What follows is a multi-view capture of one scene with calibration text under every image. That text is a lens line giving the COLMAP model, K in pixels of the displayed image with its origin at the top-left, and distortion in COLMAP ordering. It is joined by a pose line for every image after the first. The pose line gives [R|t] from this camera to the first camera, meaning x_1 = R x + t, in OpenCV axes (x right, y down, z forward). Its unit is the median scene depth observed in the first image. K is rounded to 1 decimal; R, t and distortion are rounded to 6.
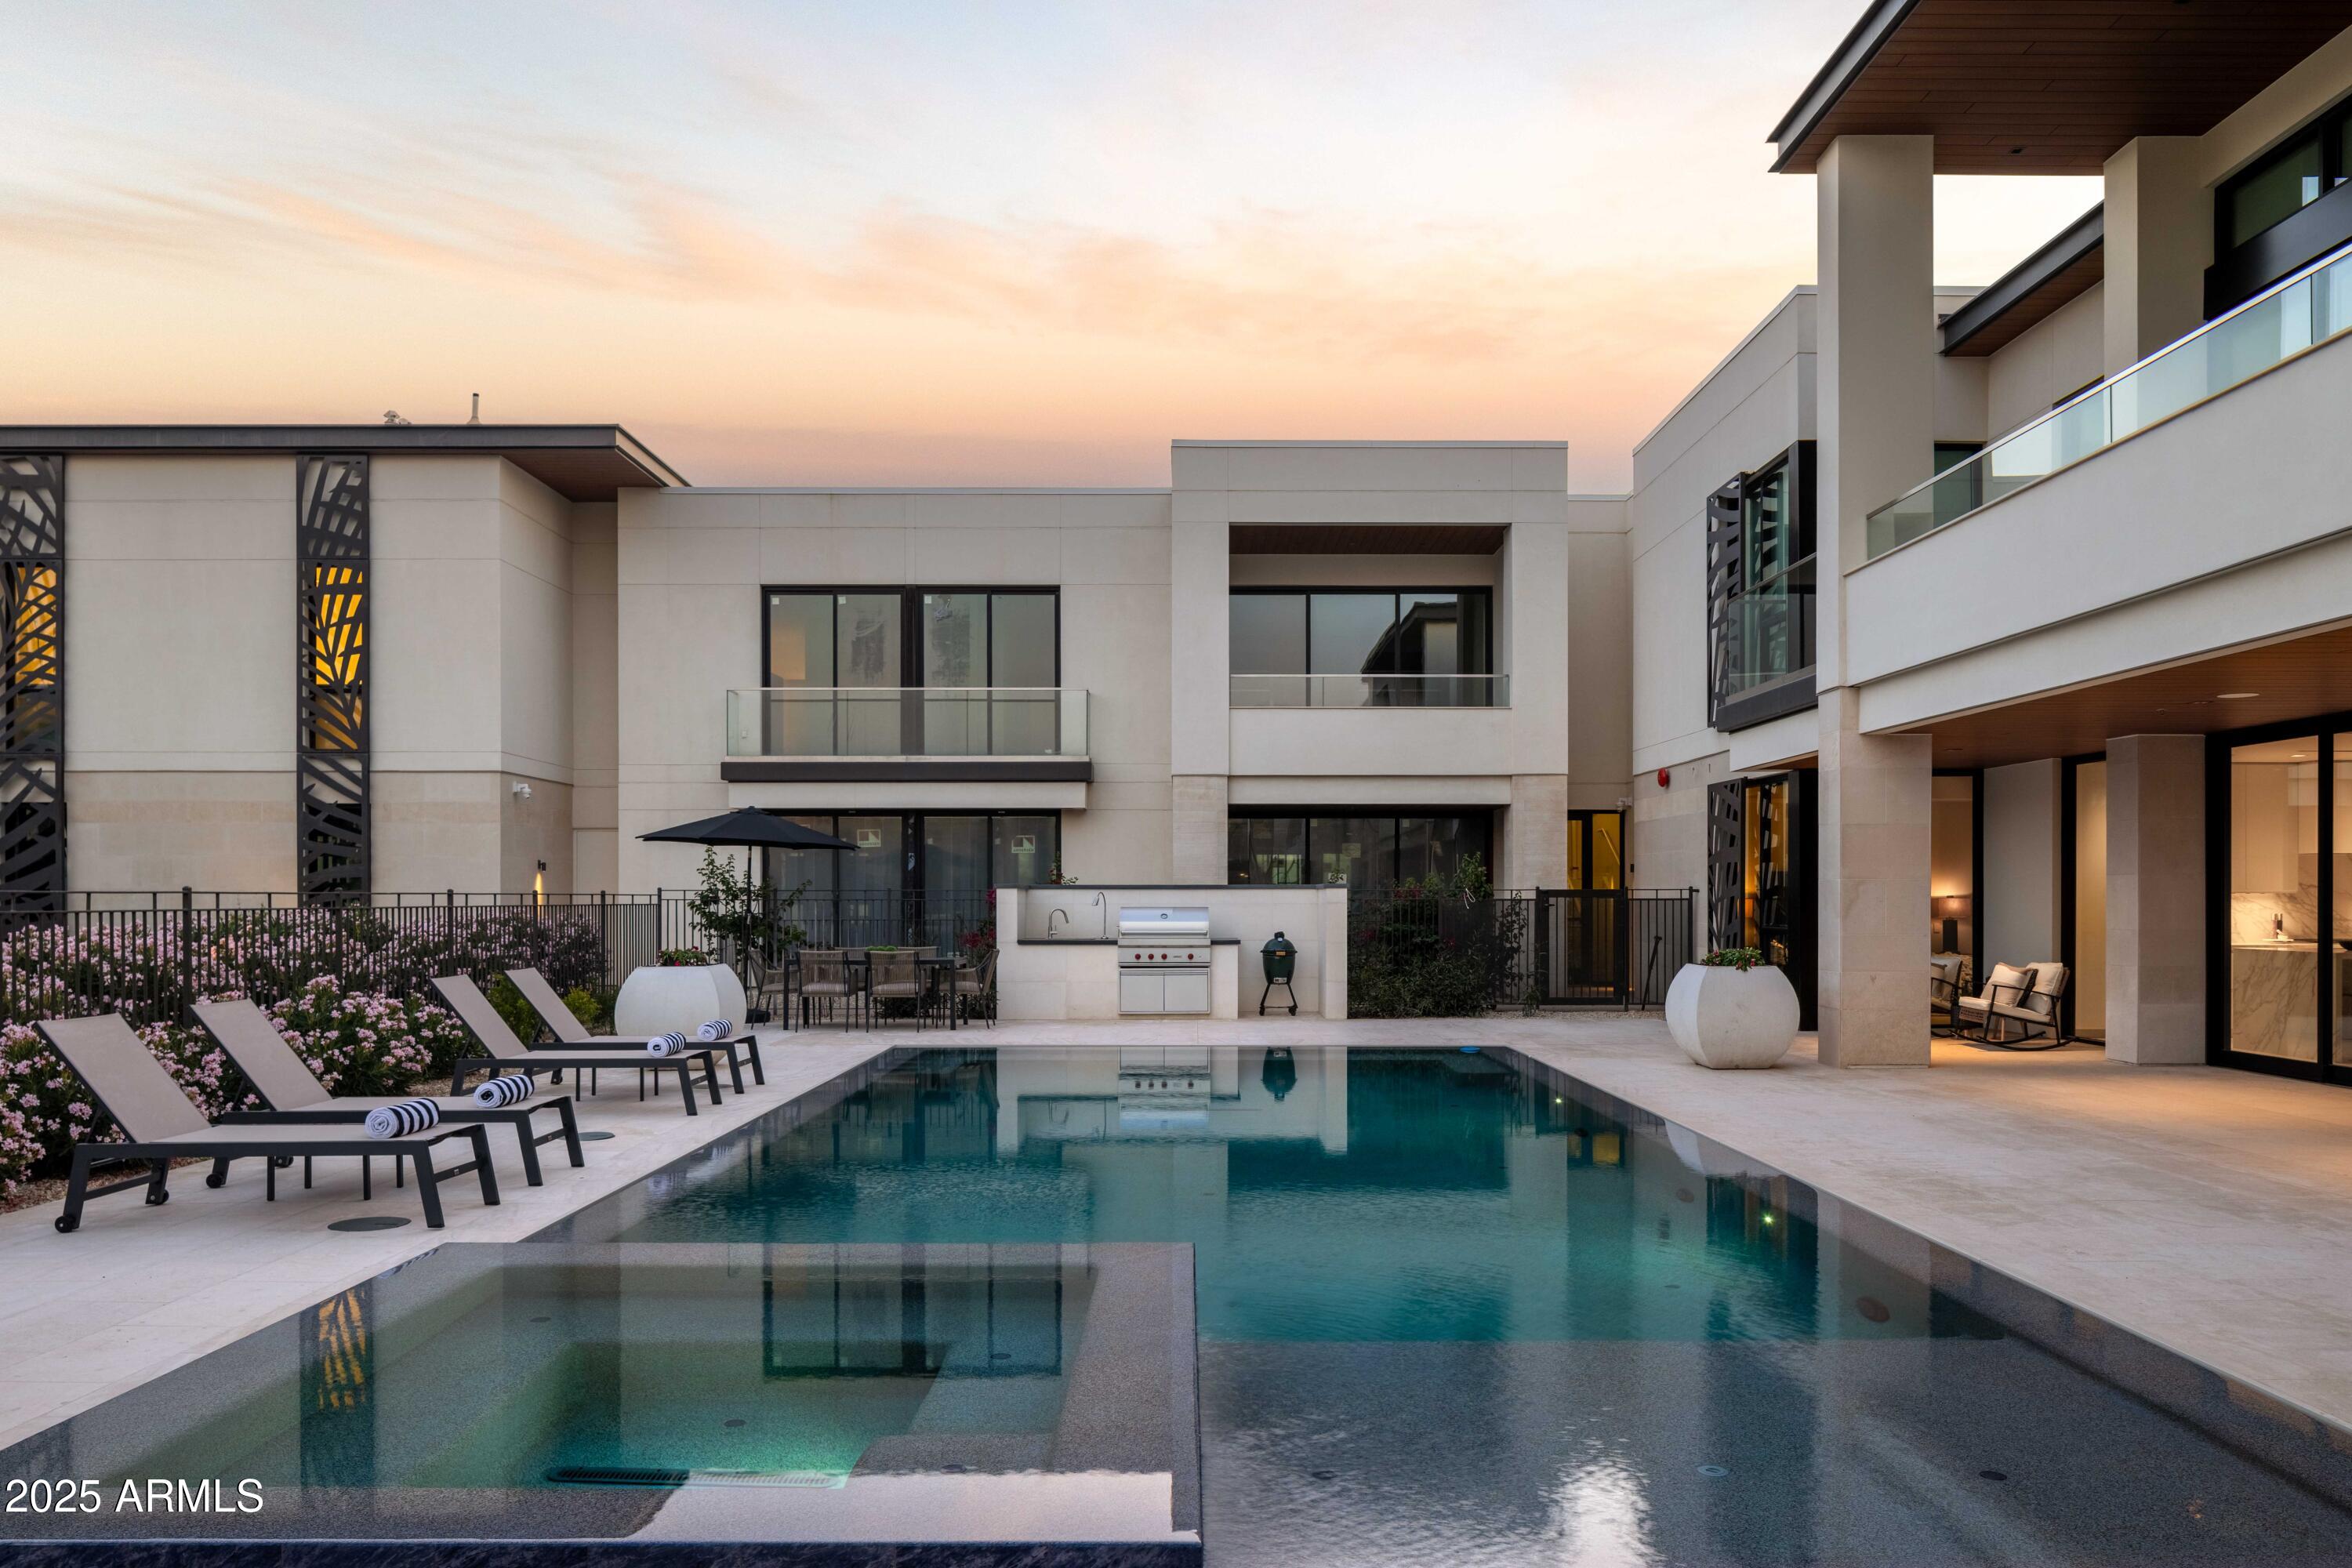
lens RADIAL K [[1614.7, 0, 1177.2], [0, 1614.7, 809.4], [0, 0, 1]] dist [-0.008741, -0.002132]
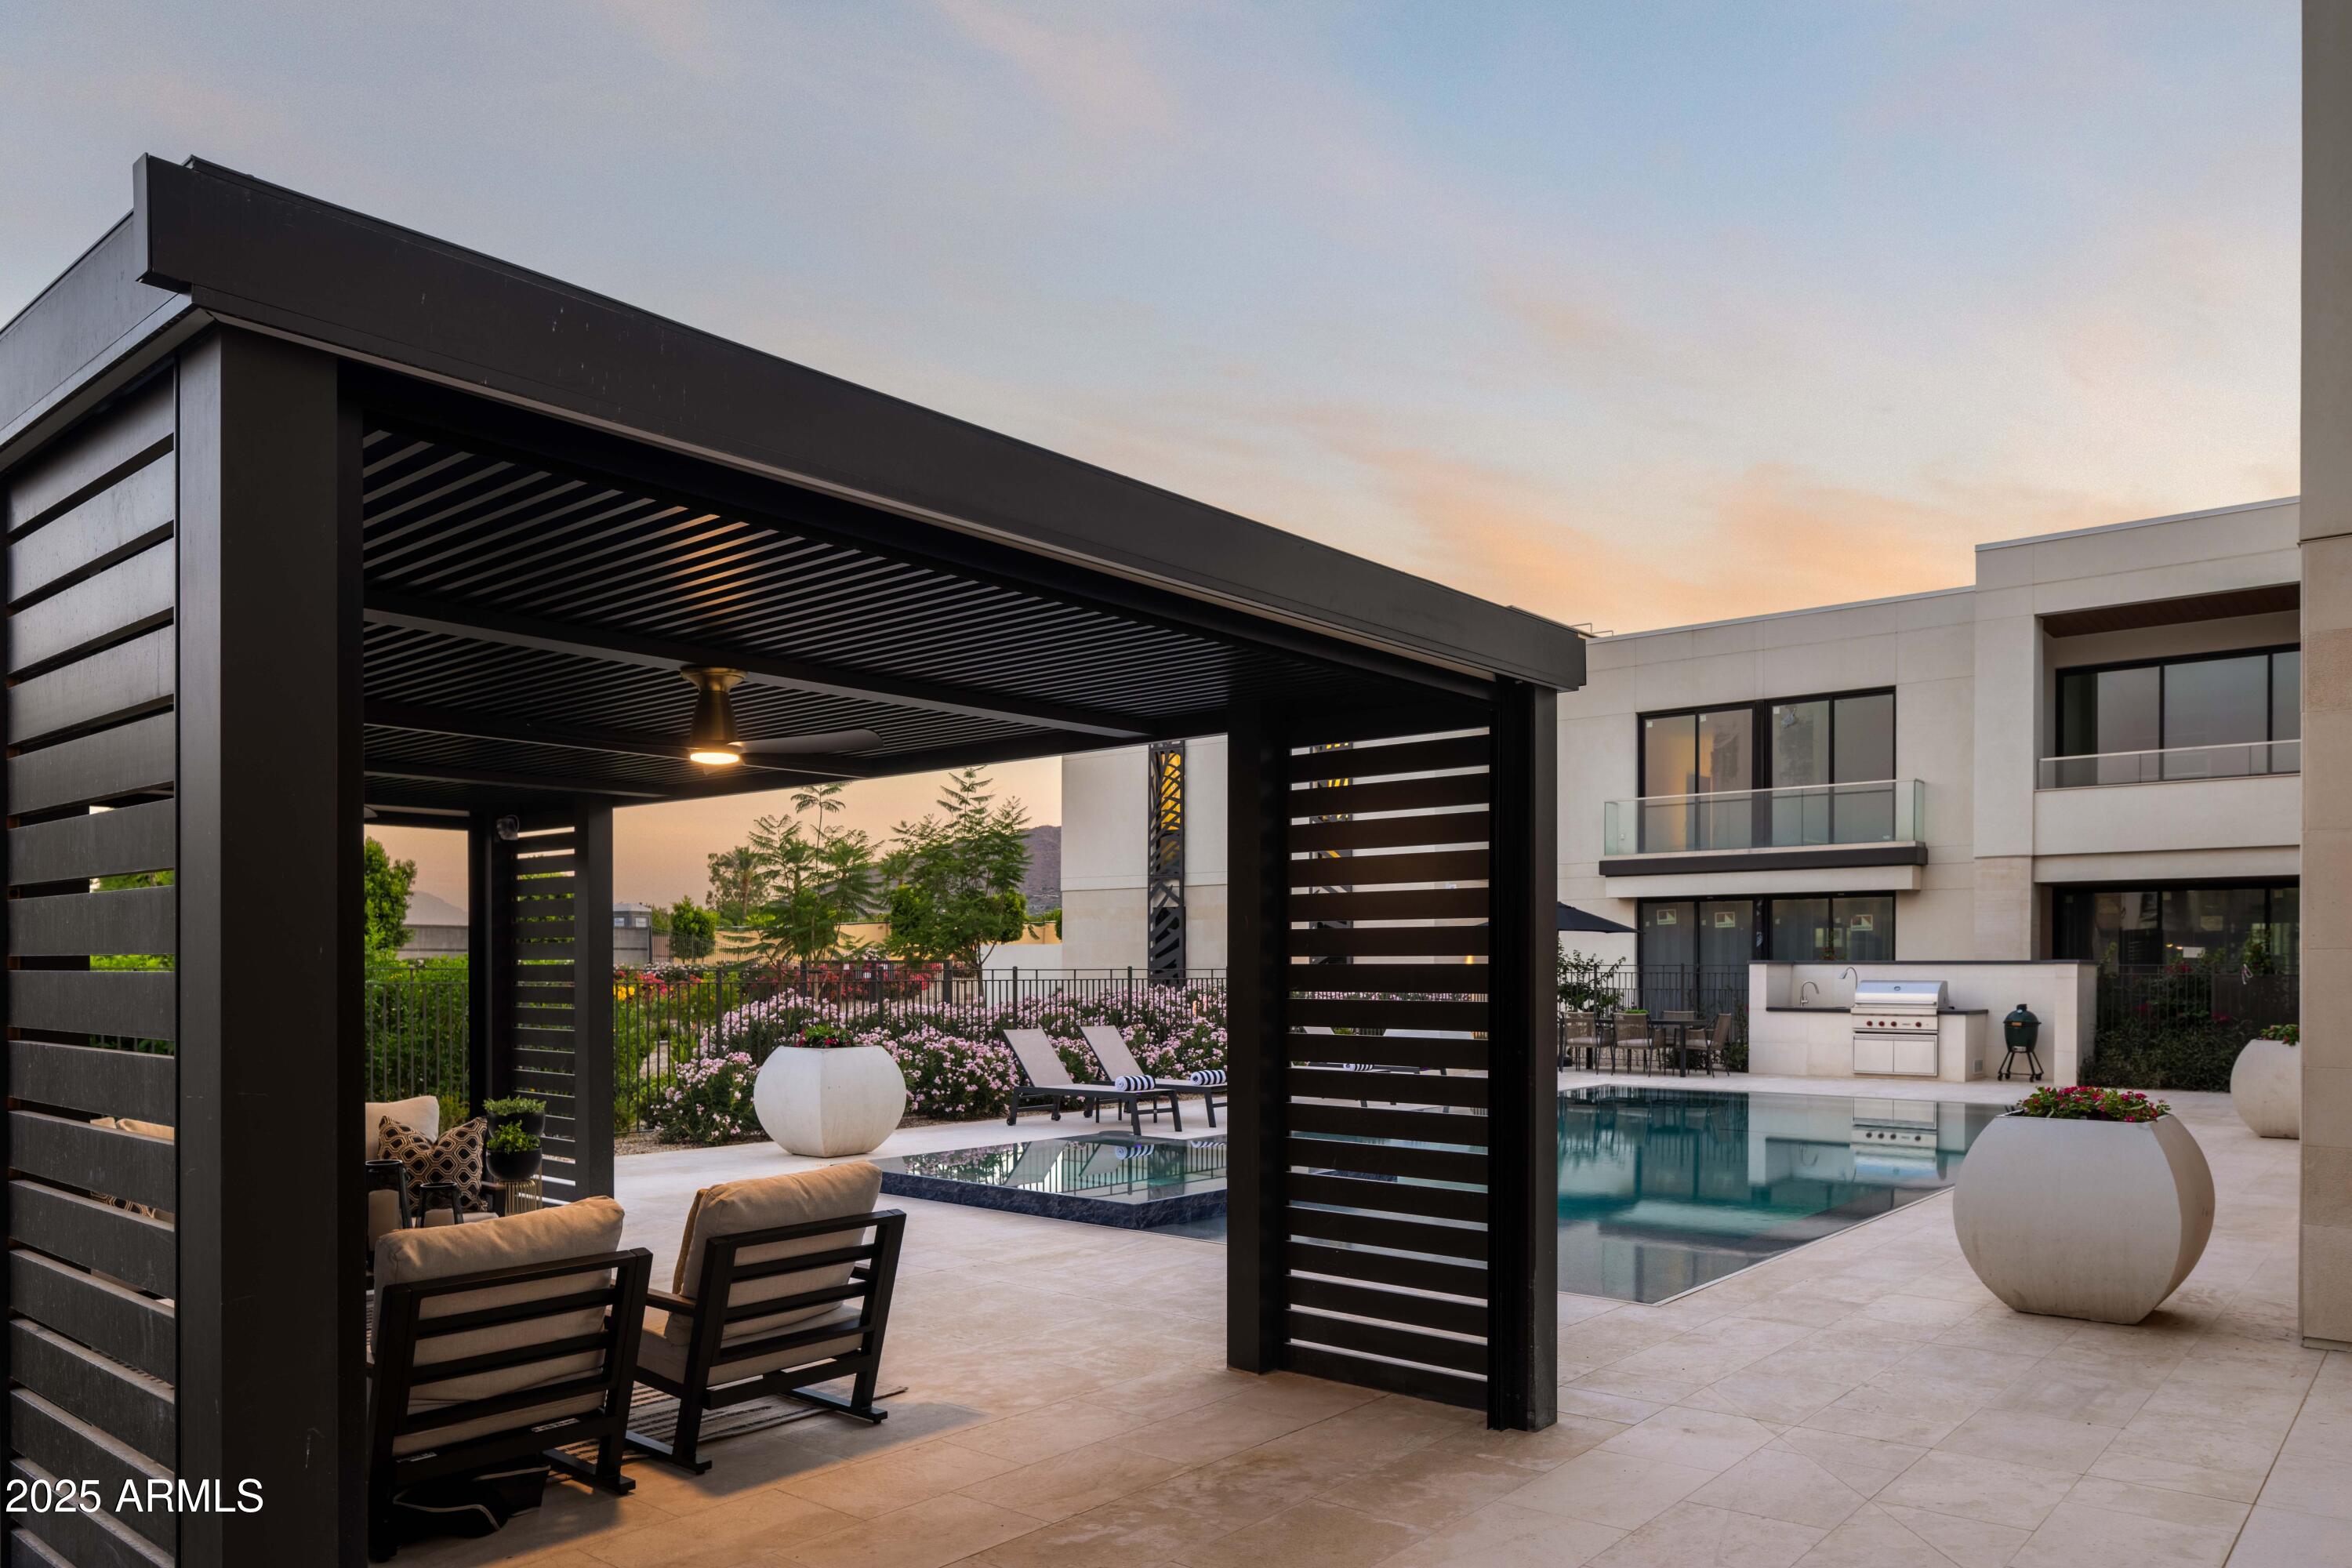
lens RADIAL K [[1614.7, 0, 1177.2], [0, 1614.7, 809.4], [0, 0, 1]] dist [-0.008741, -0.002132]
pose [[0.755199, -0.060869, -0.652664, 0.306011], [0.033756, 0.997969, -0.054014, -0.013540], [0.654626, 0.018760, 0.755720, -0.166669]]
